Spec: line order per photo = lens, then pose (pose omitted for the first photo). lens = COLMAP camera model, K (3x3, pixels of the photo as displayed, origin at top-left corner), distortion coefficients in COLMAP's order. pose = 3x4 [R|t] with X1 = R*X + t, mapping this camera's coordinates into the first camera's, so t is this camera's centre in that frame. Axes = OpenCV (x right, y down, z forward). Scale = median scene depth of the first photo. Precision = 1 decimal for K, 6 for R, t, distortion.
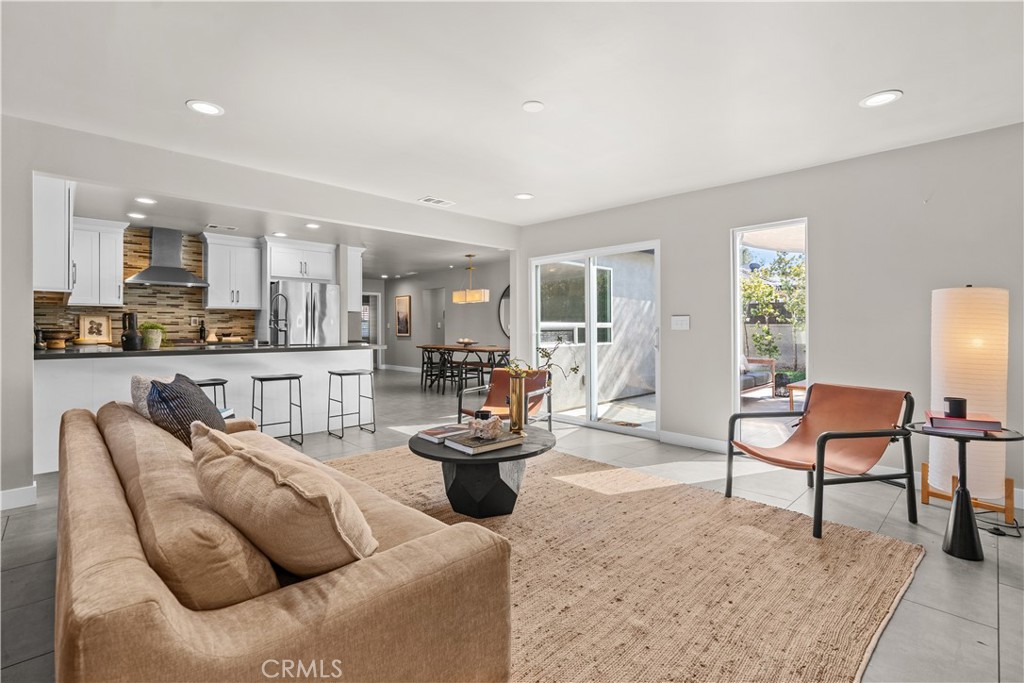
lens RADIAL K [[470.8, 0, 503.5], [0, 470.8, 322.0], [0, 0, 1]] dist [-0.009183, 0.004855]
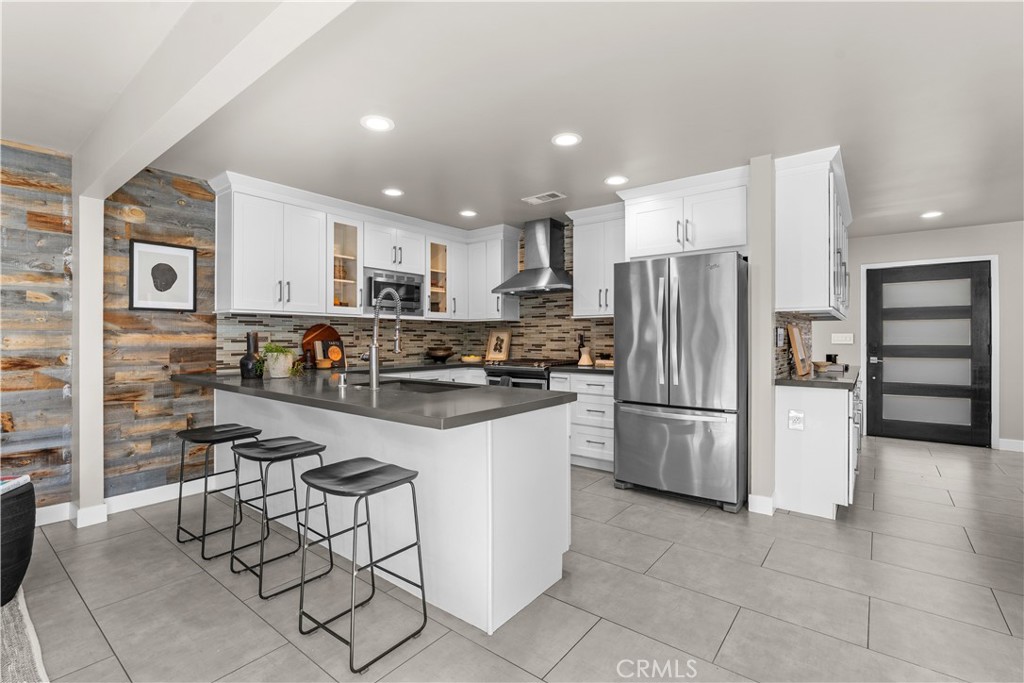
lens RADIAL K [[470.8, 0, 511.5], [0, 470.8, 335.2], [0, 0, 1]] dist [-0.009183, 0.004855]
pose [[0.154843, -0.001852, -0.987937, 0.059441], [0.014342, 0.999897, 0.000373, -0.005242], [0.987835, -0.014227, 0.154854, 0.798236]]
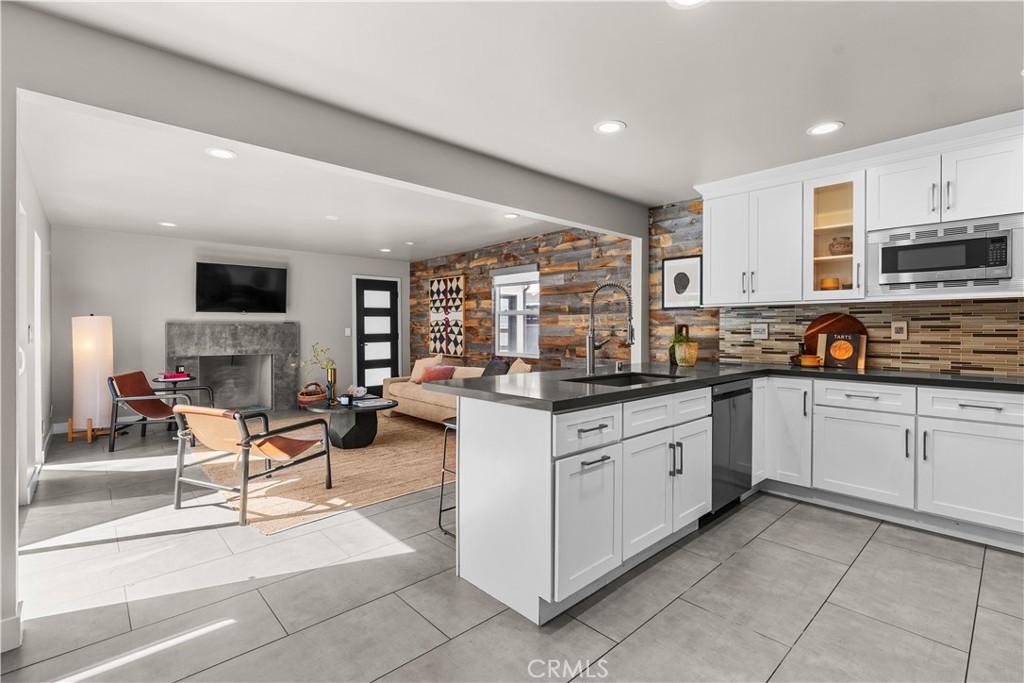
lens RADIAL K [[470.8, 0, 516.6], [0, 470.8, 332.6], [0, 0, 1]] dist [-0.009183, 0.004855]
pose [[-0.999998, -0.001923, -0.000542, -0.278553], [-0.001918, 0.999958, -0.008943, 0.003309], [0.000559, -0.008941, -0.999960, 1.179990]]
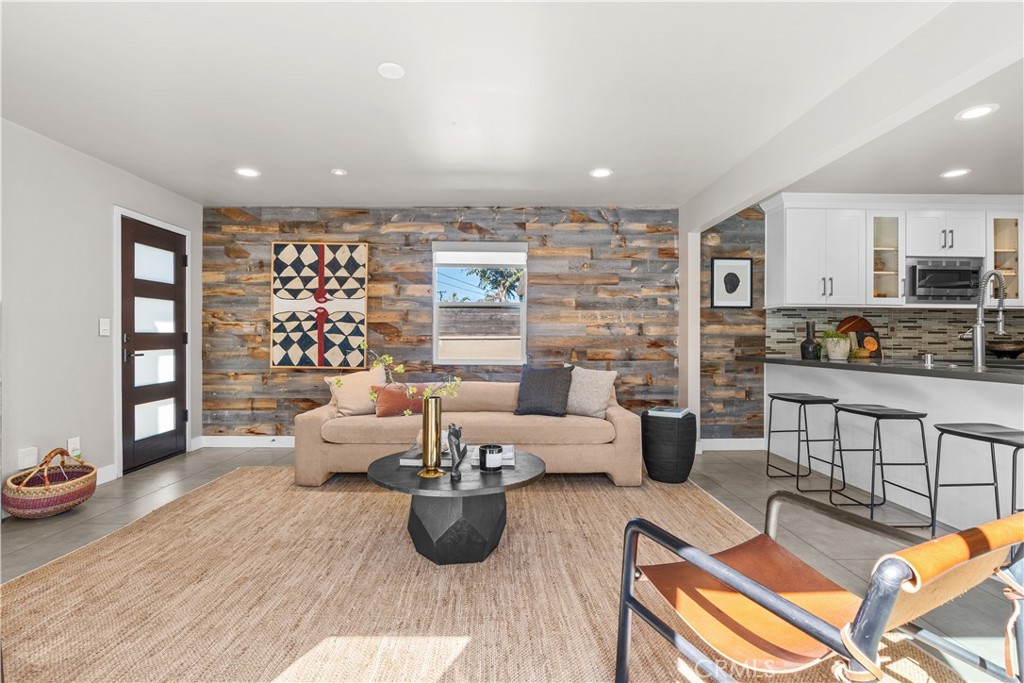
lens RADIAL K [[470.8, 0, 503.4], [0, 470.8, 336.4], [0, 0, 1]] dist [-0.009183, 0.004855]
pose [[-0.666450, -0.009262, -0.745492, 0.234077], [0.007225, 0.999796, -0.018880, 0.015714], [0.745515, -0.017969, -0.666247, 0.709627]]
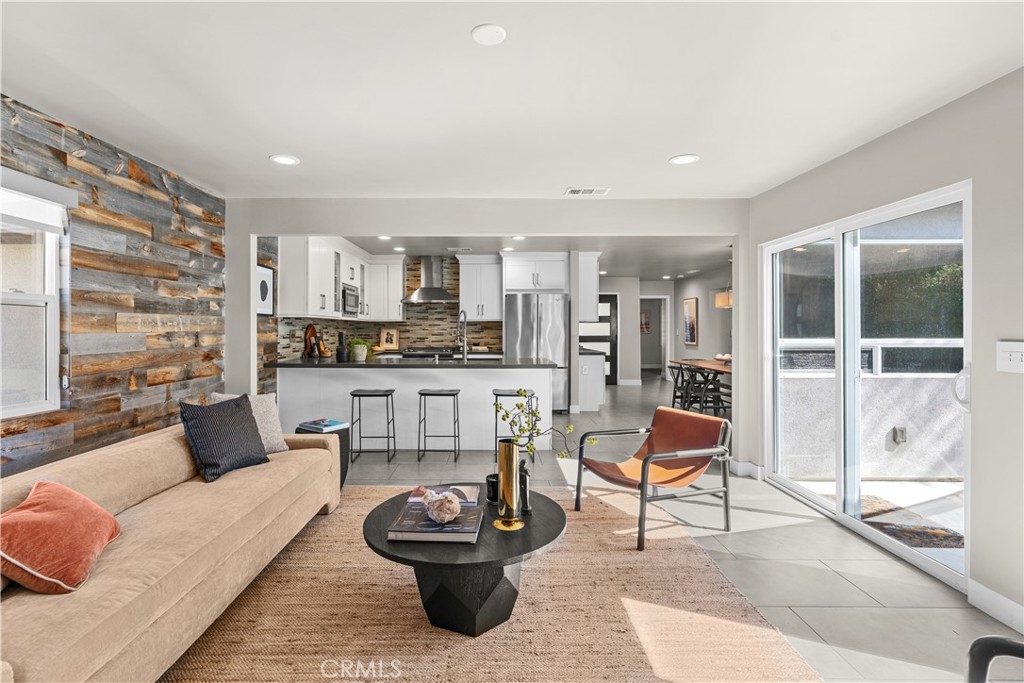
lens RADIAL K [[470.8, 0, 488.0], [0, 470.8, 329.6], [0, 0, 1]] dist [-0.009183, 0.004855]
pose [[0.724021, 0.002615, -0.689773, 0.212160], [0.009014, 0.999872, 0.013252, -0.023245], [0.689719, -0.015812, 0.723904, 0.217215]]
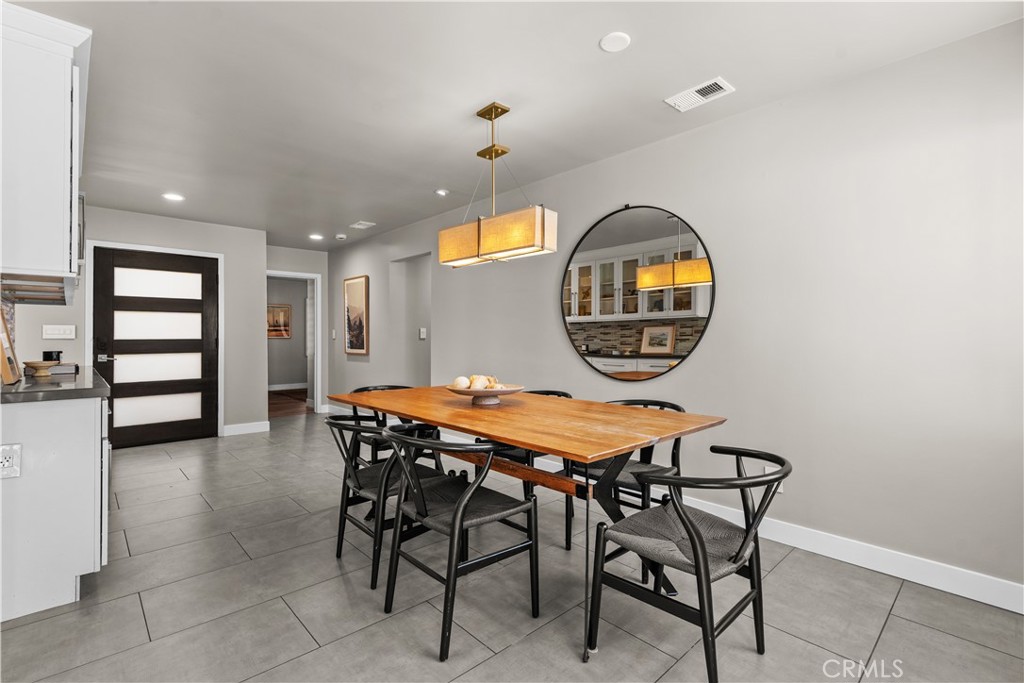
lens RADIAL K [[470.8, 0, 507.1], [0, 470.8, 334.4], [0, 0, 1]] dist [-0.009183, 0.004855]
pose [[0.999976, 0.002125, -0.006618, -0.076385], [-0.002077, 0.999971, 0.007266, 0.008352], [0.006633, -0.007252, 0.999952, 0.887925]]
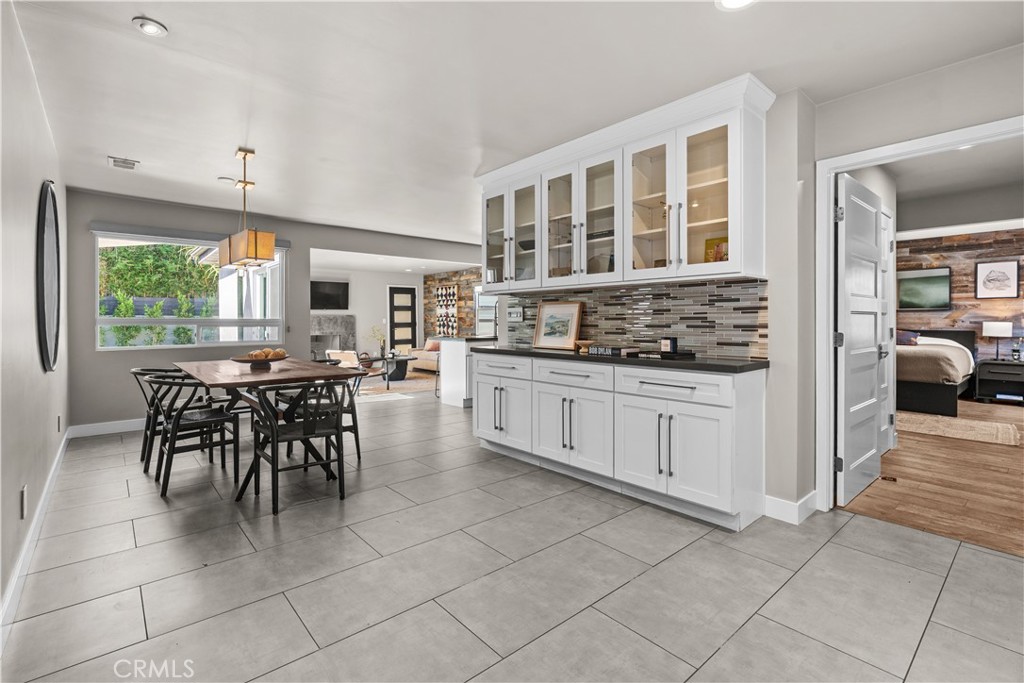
lens RADIAL K [[470.8, 0, 513.8], [0, 470.8, 321.9], [0, 0, 1]] dist [-0.009183, 0.004855]
pose [[-0.999458, 0.003269, 0.032762, -0.422615], [0.002792, 0.999889, -0.014620, 0.022945], [-0.032806, -0.014521, -0.999356, 1.820292]]
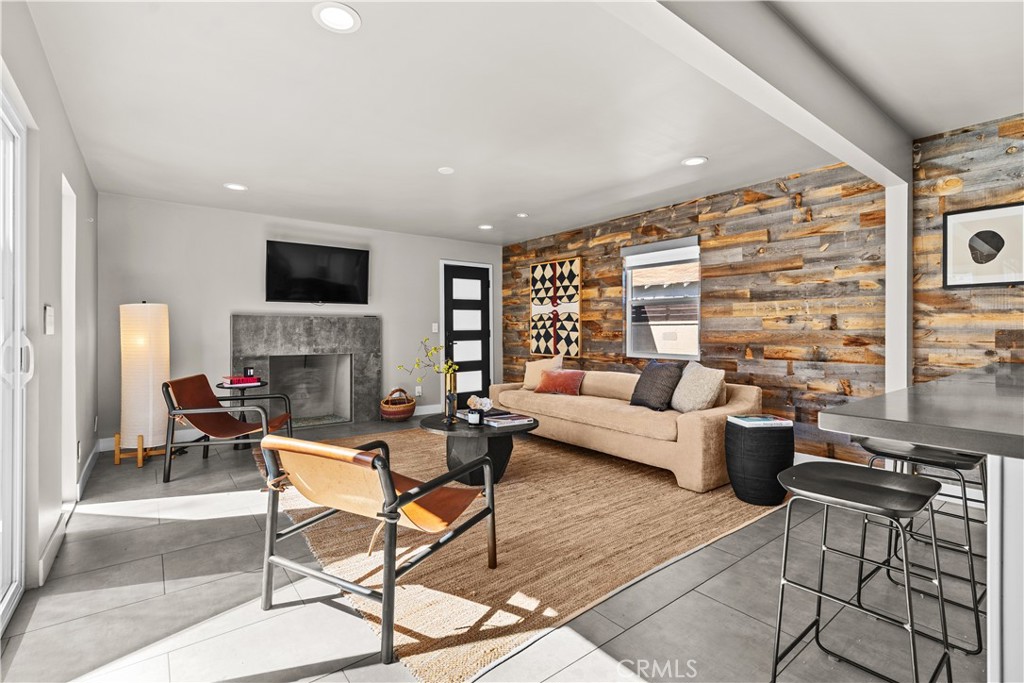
lens RADIAL K [[470.8, 0, 518.7], [0, 470.8, 332.7], [0, 0, 1]] dist [-0.009183, 0.004855]
pose [[-0.997298, -0.002350, 0.073426, -0.106352], [-0.003287, 0.999915, -0.012647, 0.013897], [-0.073390, -0.012854, -0.997221, 0.975438]]
